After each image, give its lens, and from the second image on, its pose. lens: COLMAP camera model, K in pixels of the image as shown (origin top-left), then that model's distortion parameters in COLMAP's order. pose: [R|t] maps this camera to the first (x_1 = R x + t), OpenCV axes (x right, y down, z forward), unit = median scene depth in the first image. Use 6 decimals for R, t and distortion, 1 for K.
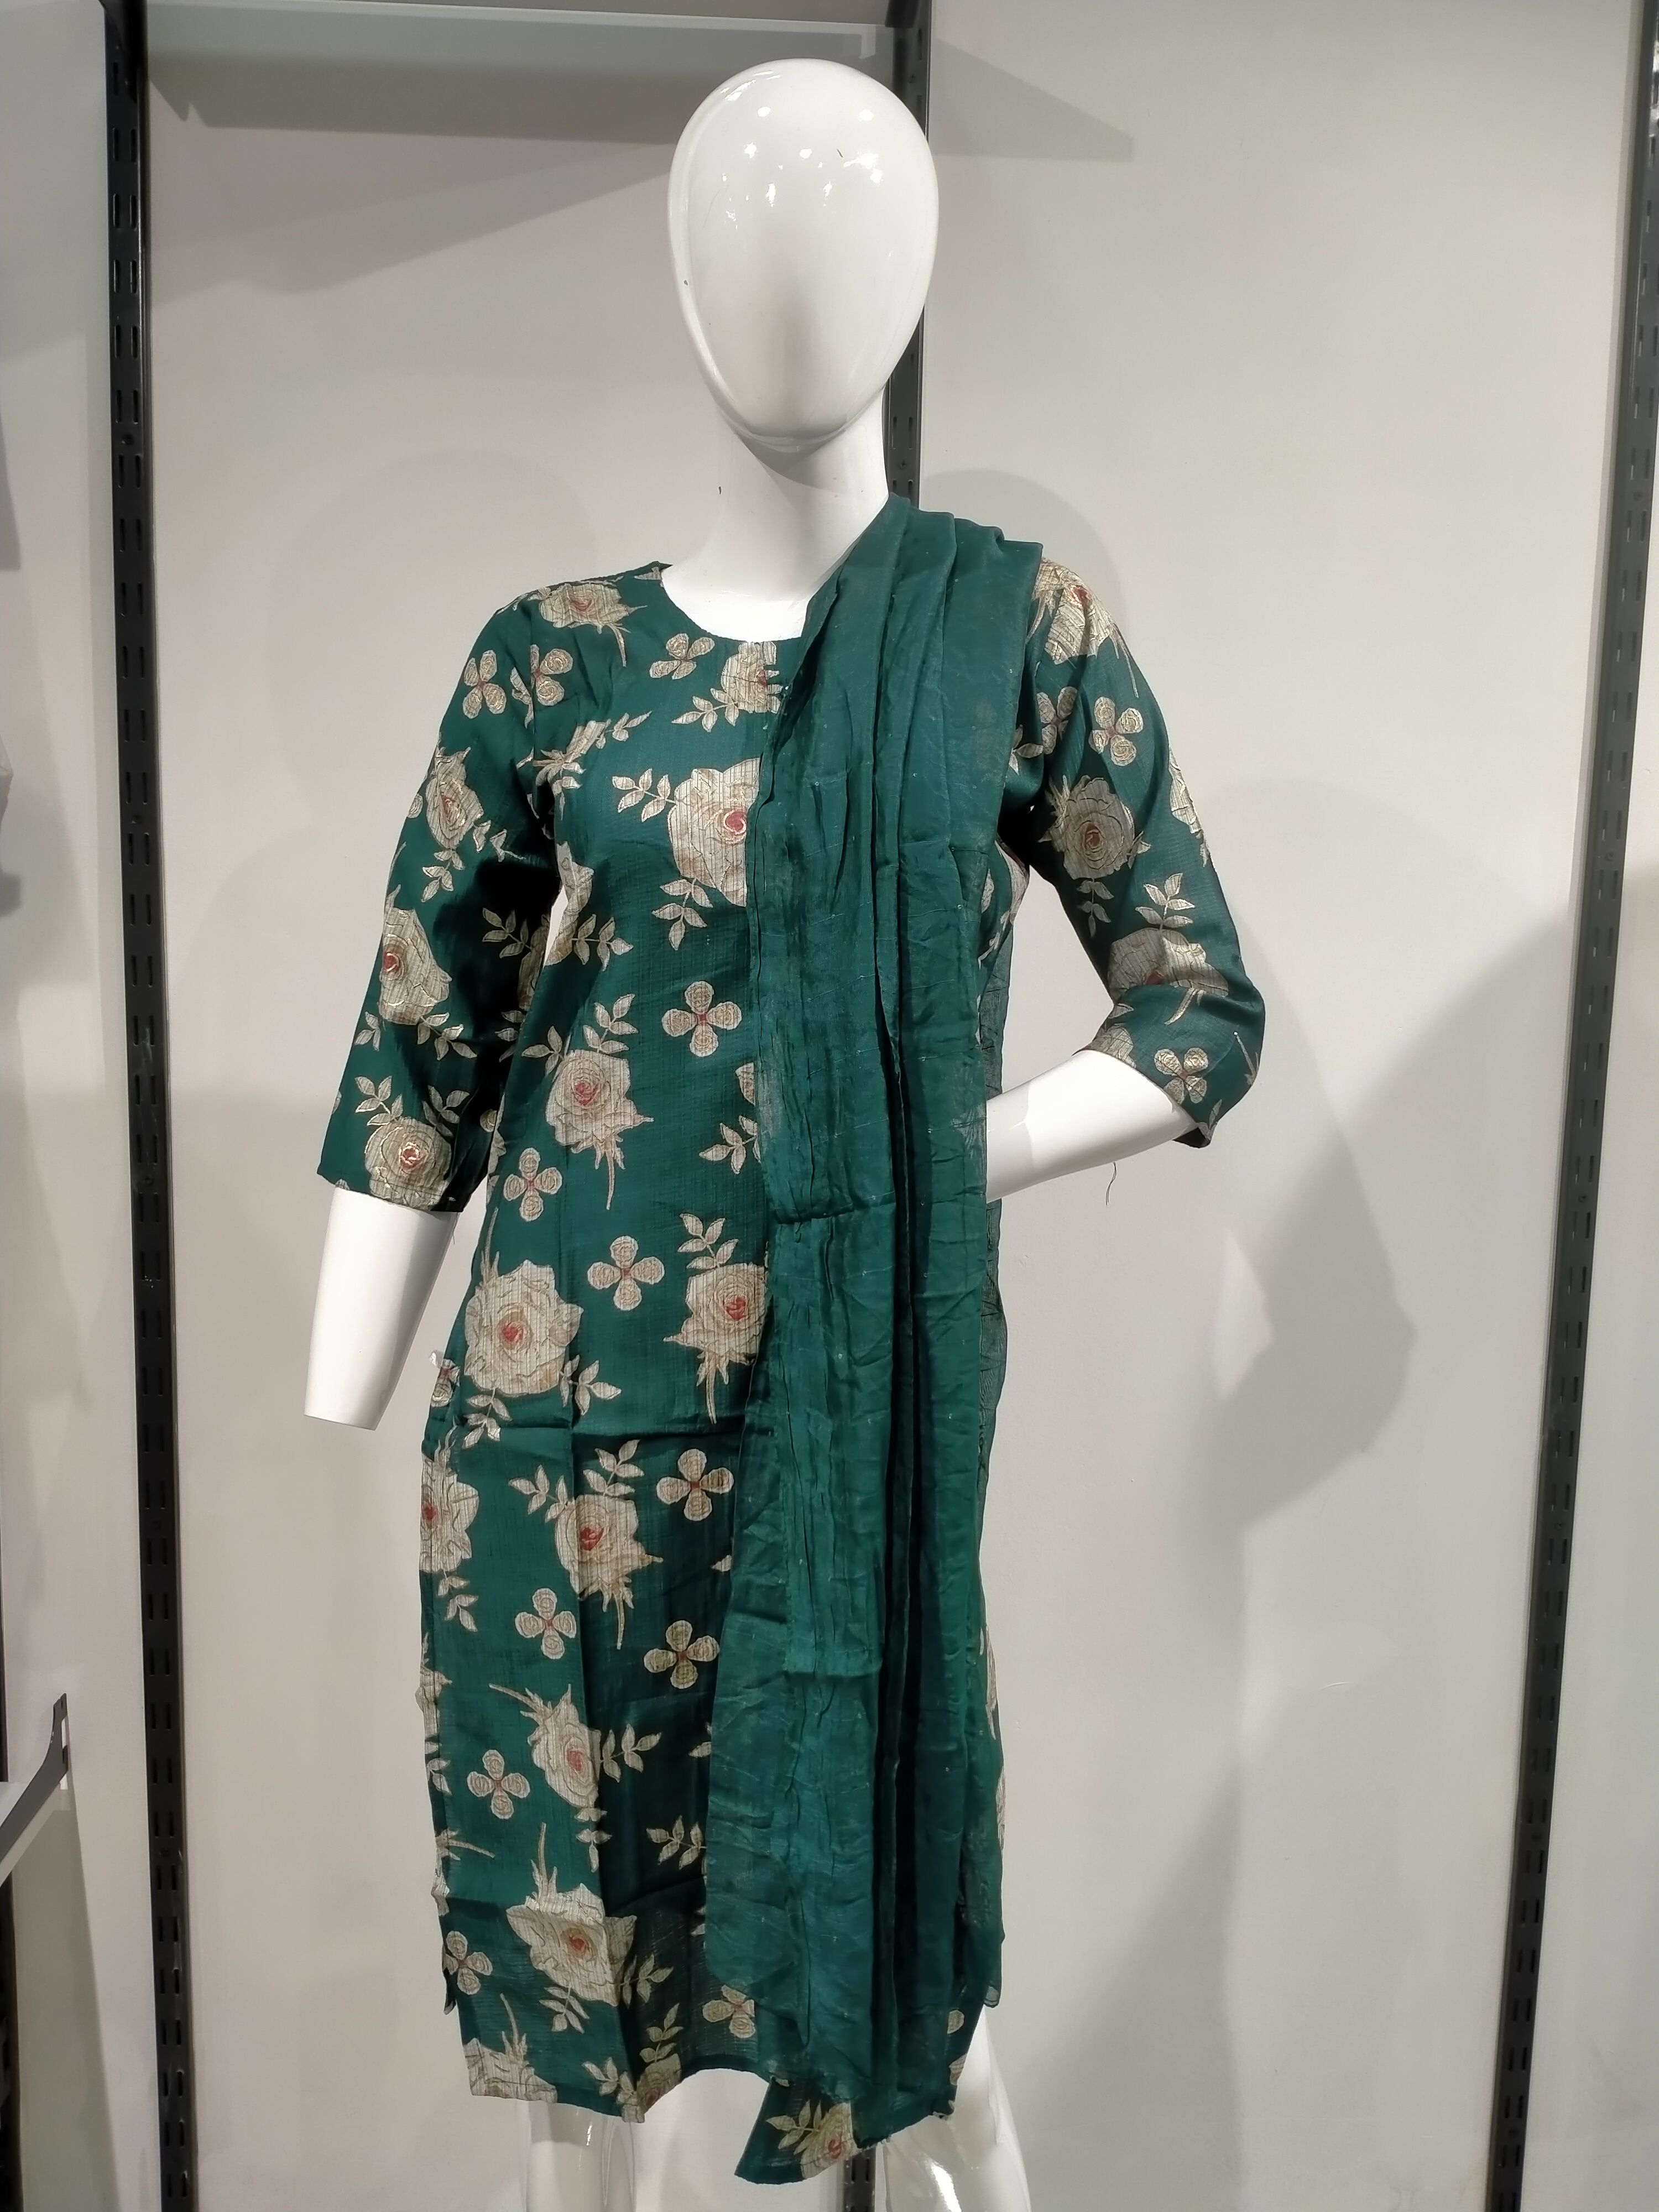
lens RADIAL K [[1902.5, 0, 810.6], [0, 1902.5, 1054.8], [0, 0, 1]] dist [-0.015247, -0.011732]
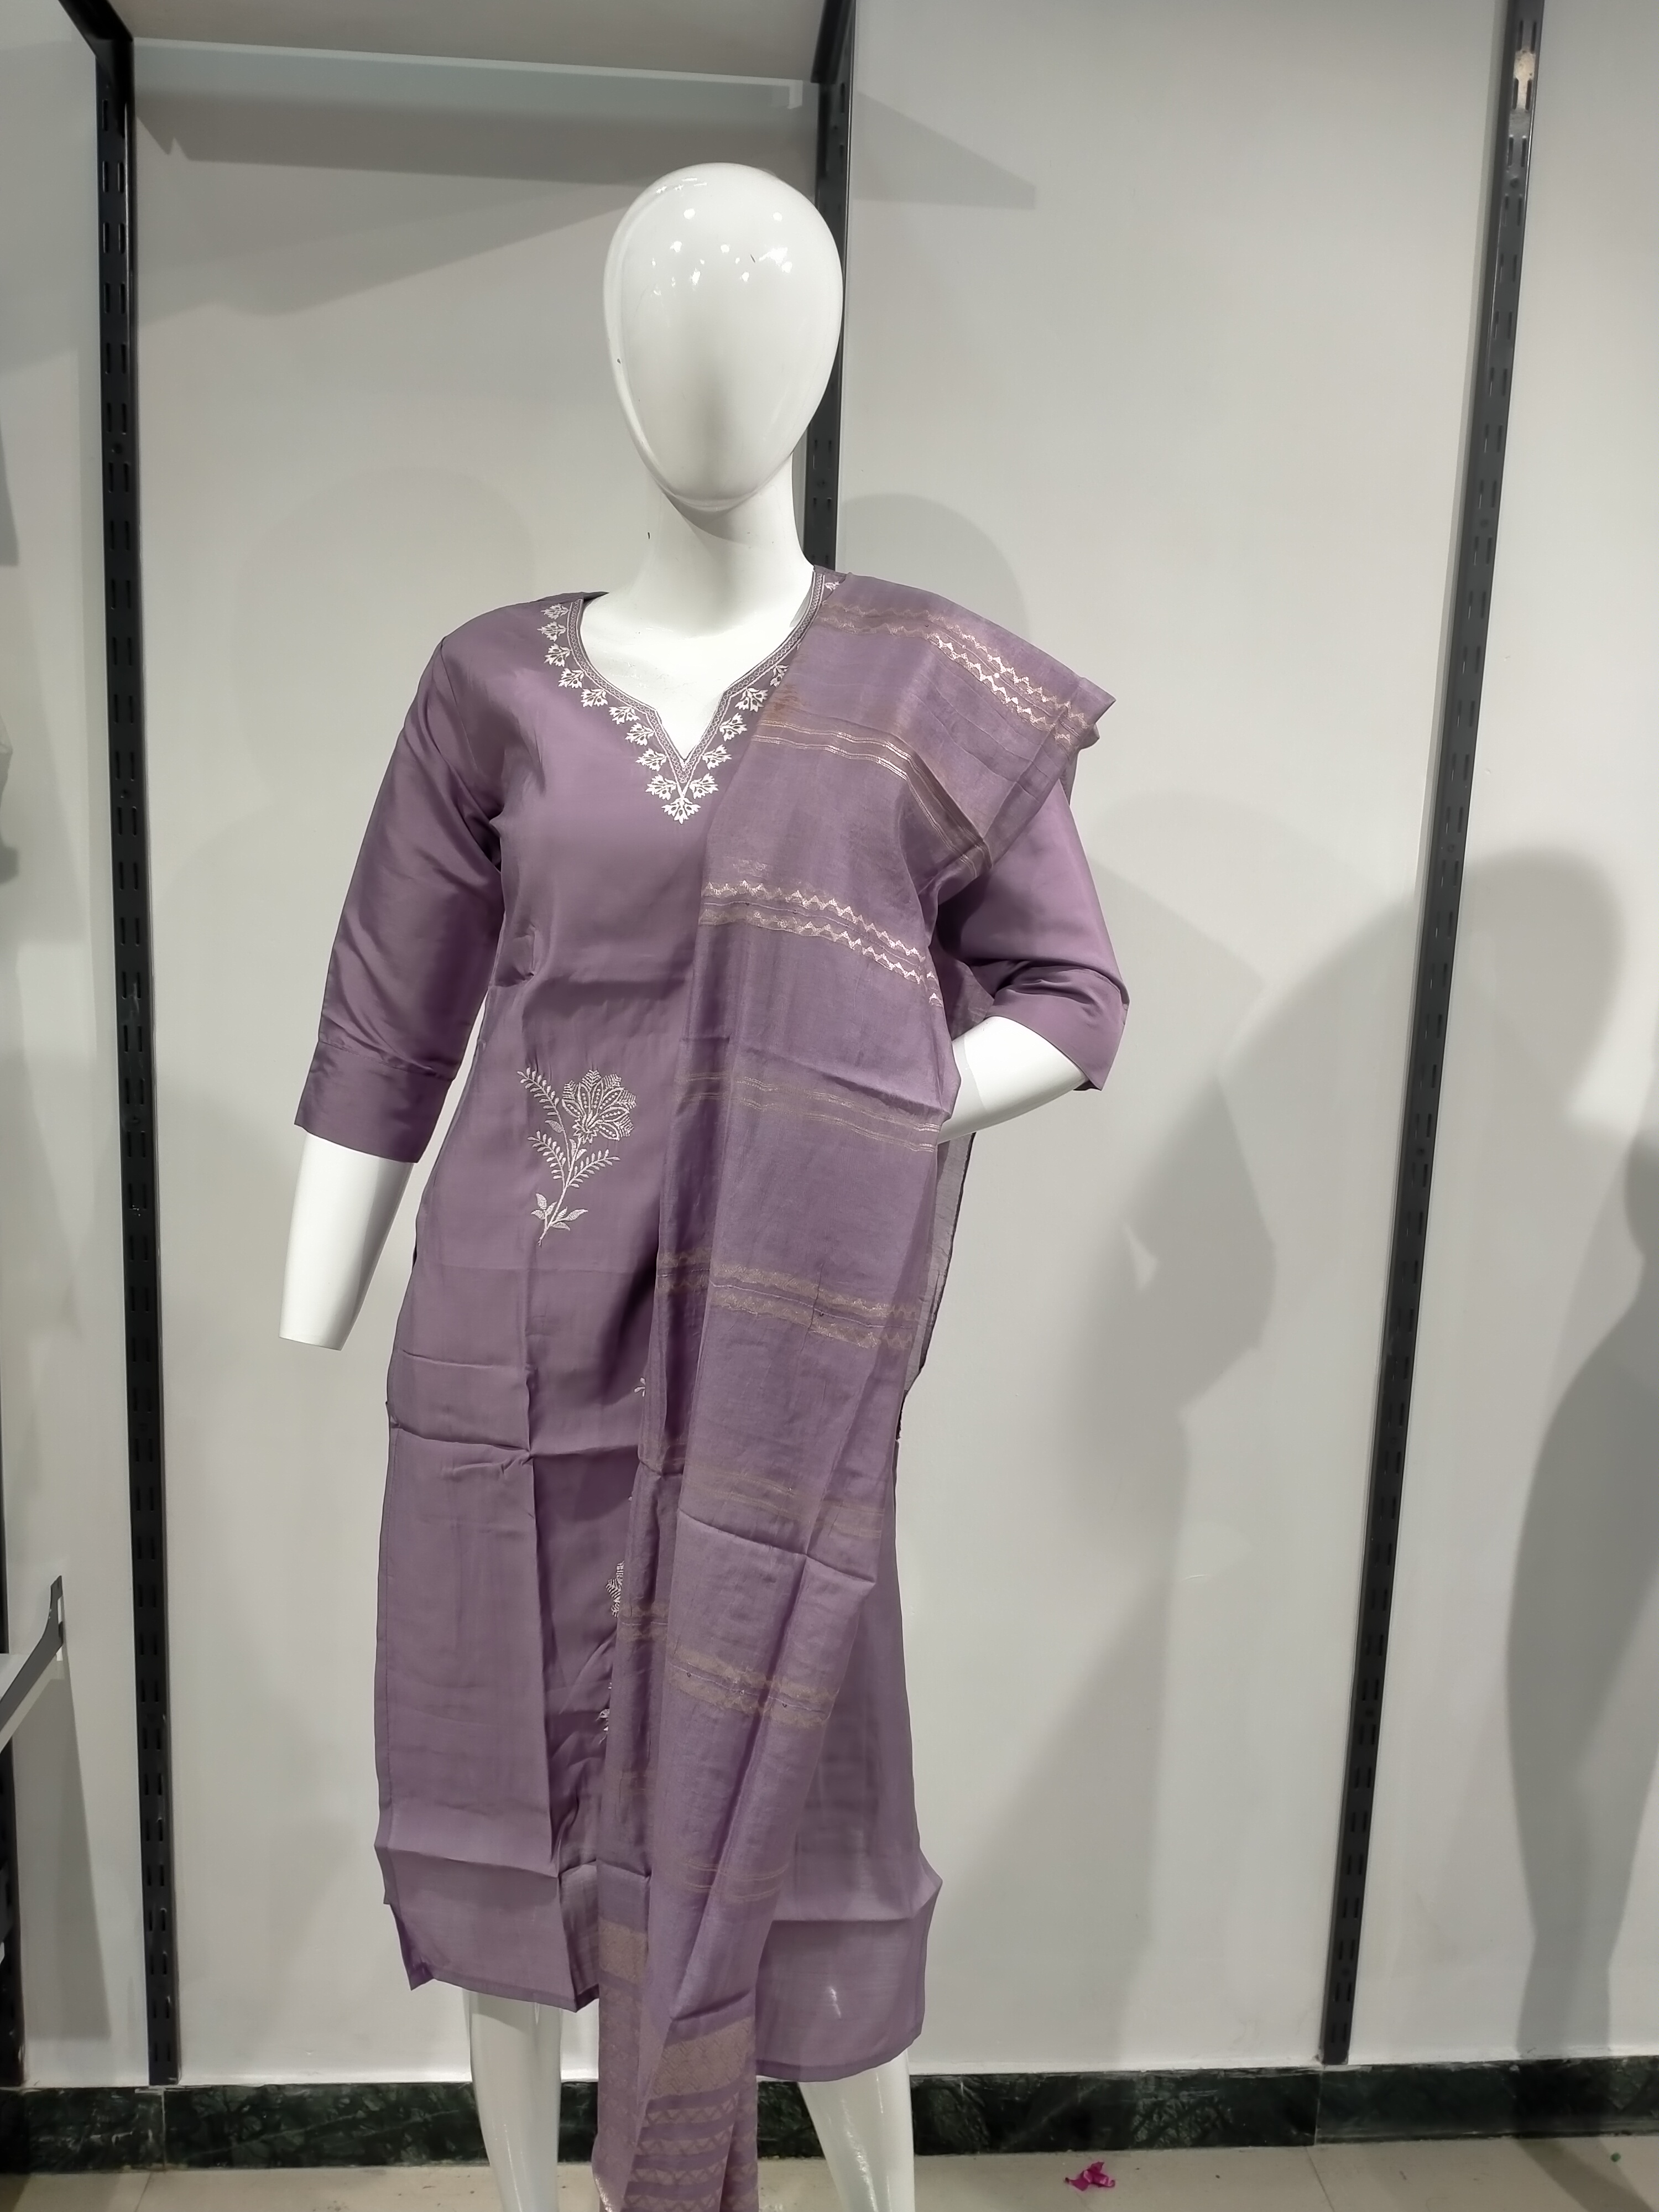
lens RADIAL K [[1902.5, 0, 805.7], [0, 1902.5, 1050.9], [0, 0, 1]] dist [-0.015247, -0.011732]
pose [[0.999737, 0.013180, 0.018772, 0.021577], [-0.014007, 0.998907, 0.044594, -0.029168], [-0.018164, -0.044845, 0.998829, -0.114149]]
